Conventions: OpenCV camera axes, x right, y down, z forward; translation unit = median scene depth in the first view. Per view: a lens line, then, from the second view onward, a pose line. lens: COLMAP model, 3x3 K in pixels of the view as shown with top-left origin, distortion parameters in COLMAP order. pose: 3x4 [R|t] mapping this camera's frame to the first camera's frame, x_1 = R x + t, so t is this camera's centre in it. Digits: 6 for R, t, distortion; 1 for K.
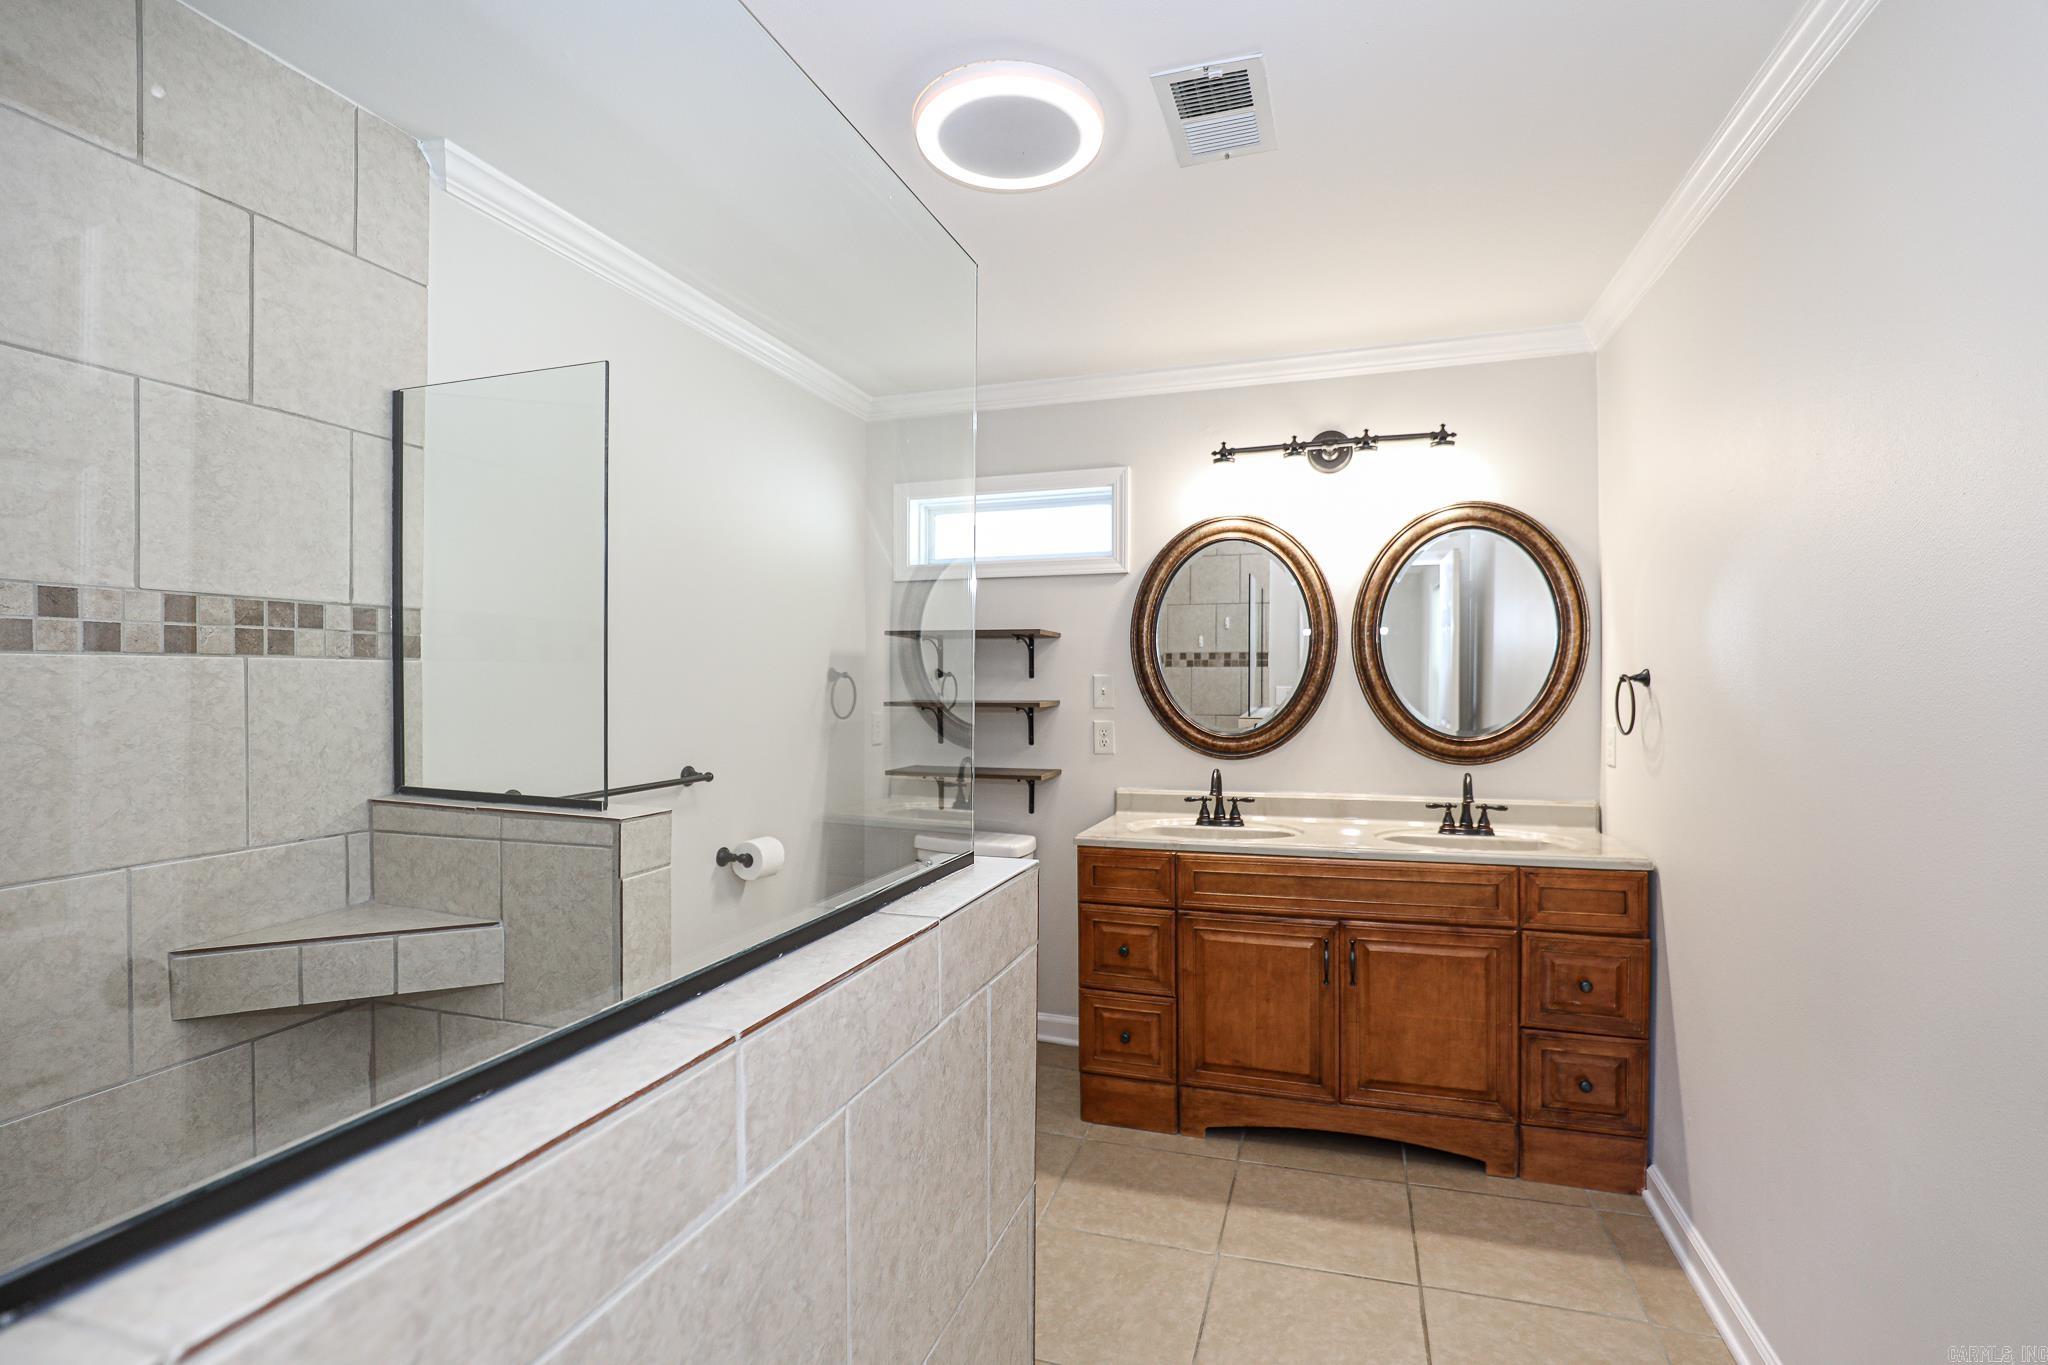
lens RADIAL K [[934.4, 0, 1035.9], [0, 934.4, 689.3], [0, 0, 1]] dist [-0.024000, 0.003334]
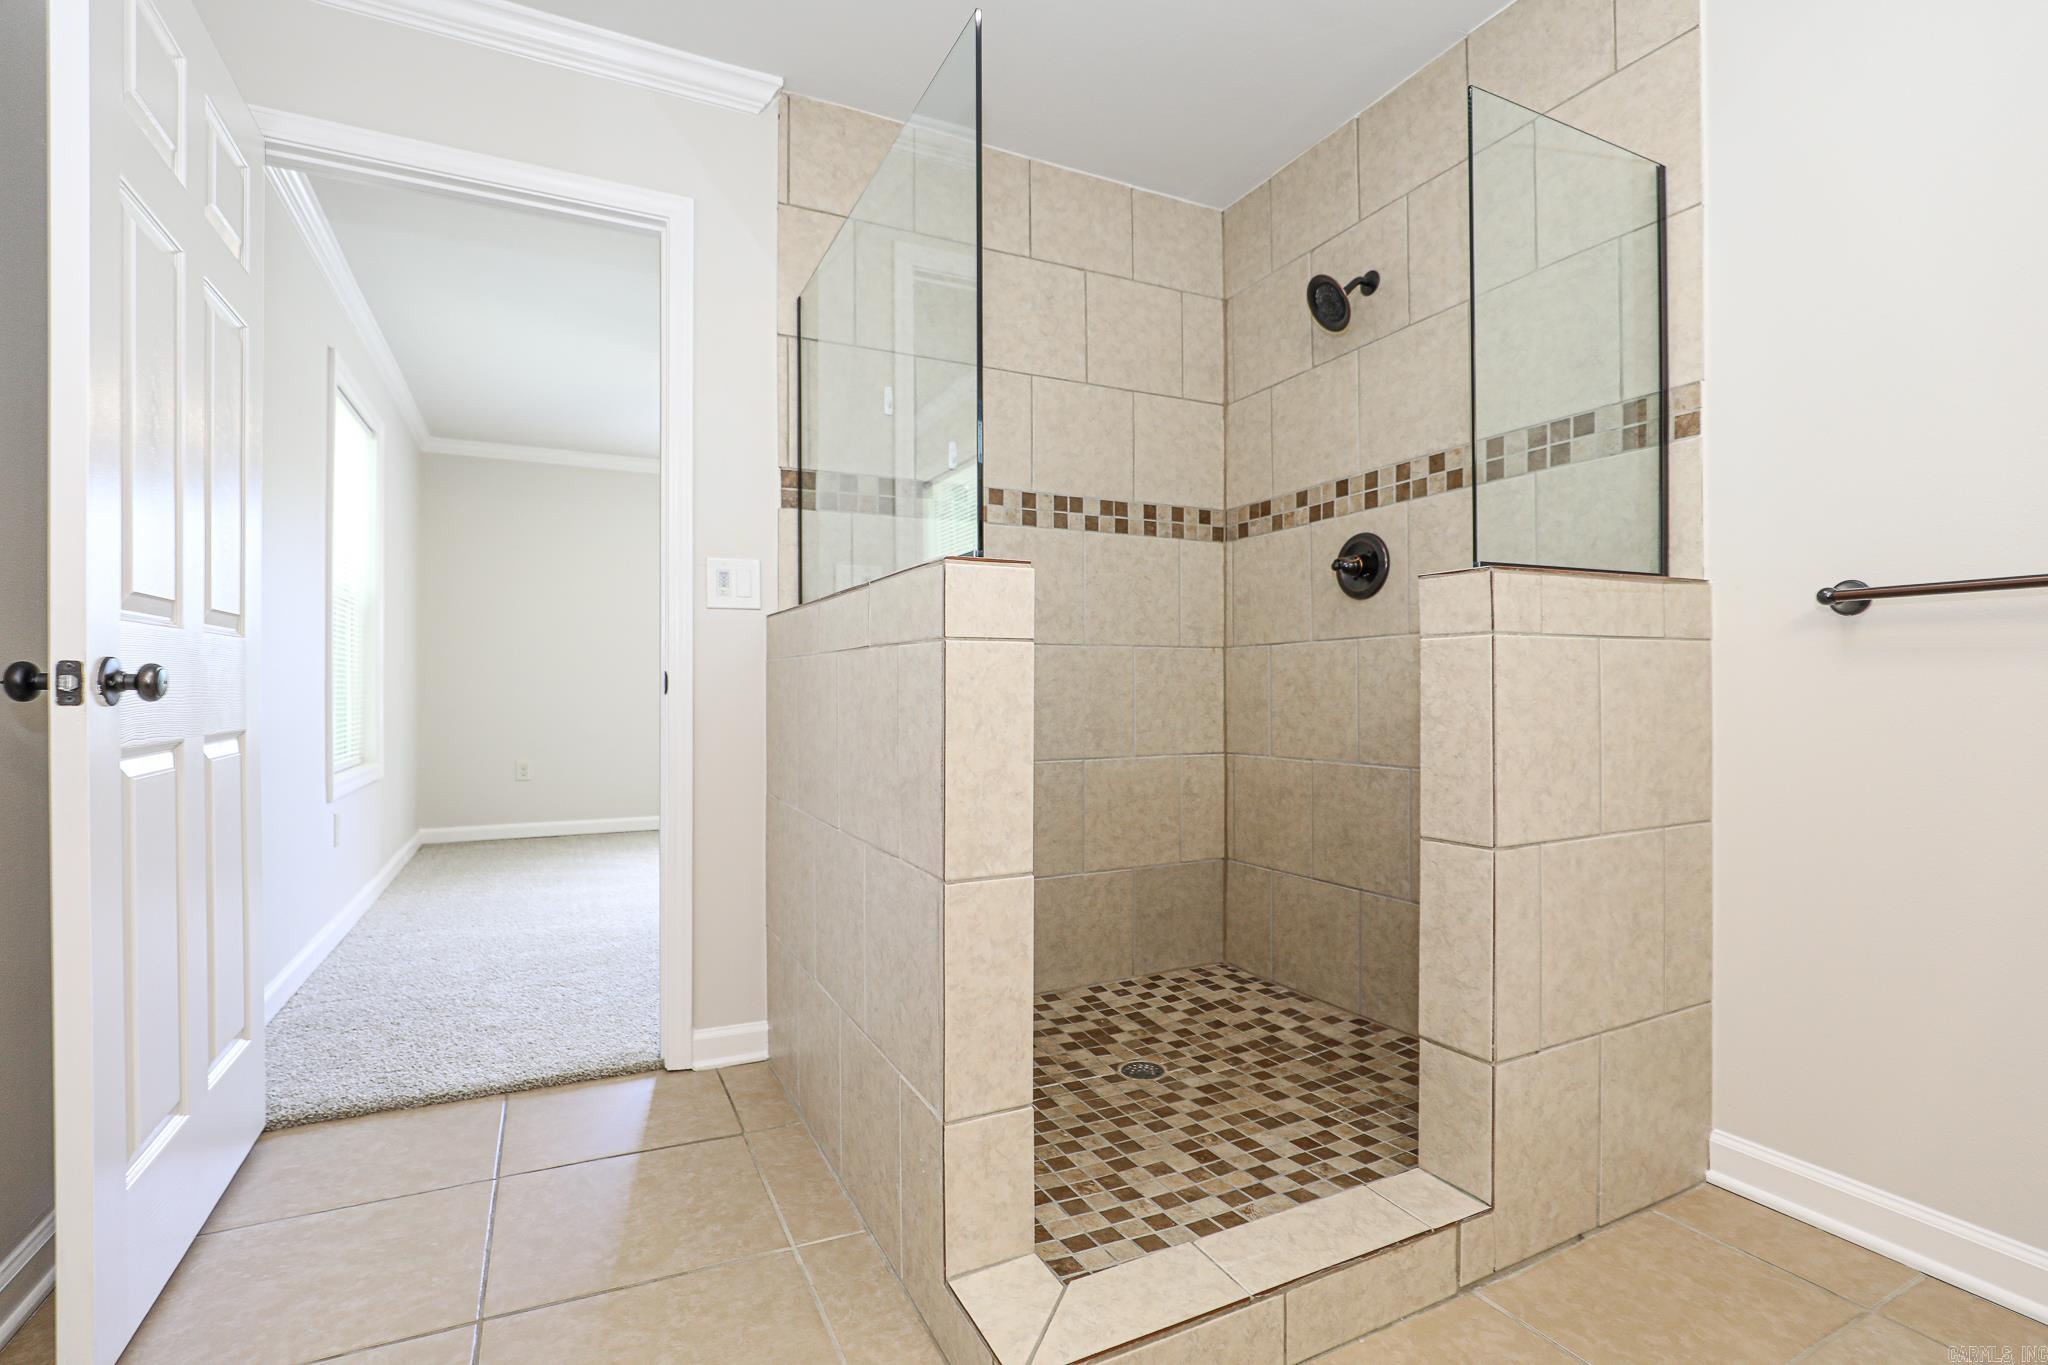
lens RADIAL K [[934.4, 0, 1028.7], [0, 934.4, 679.8], [0, 0, 1]] dist [-0.024000, 0.003334]
pose [[-0.715292, -0.005041, -0.698807, 0.496944], [-0.005592, 0.999983, -0.001490, 0.241480], [0.698803, 0.002842, -0.715308, 1.351704]]
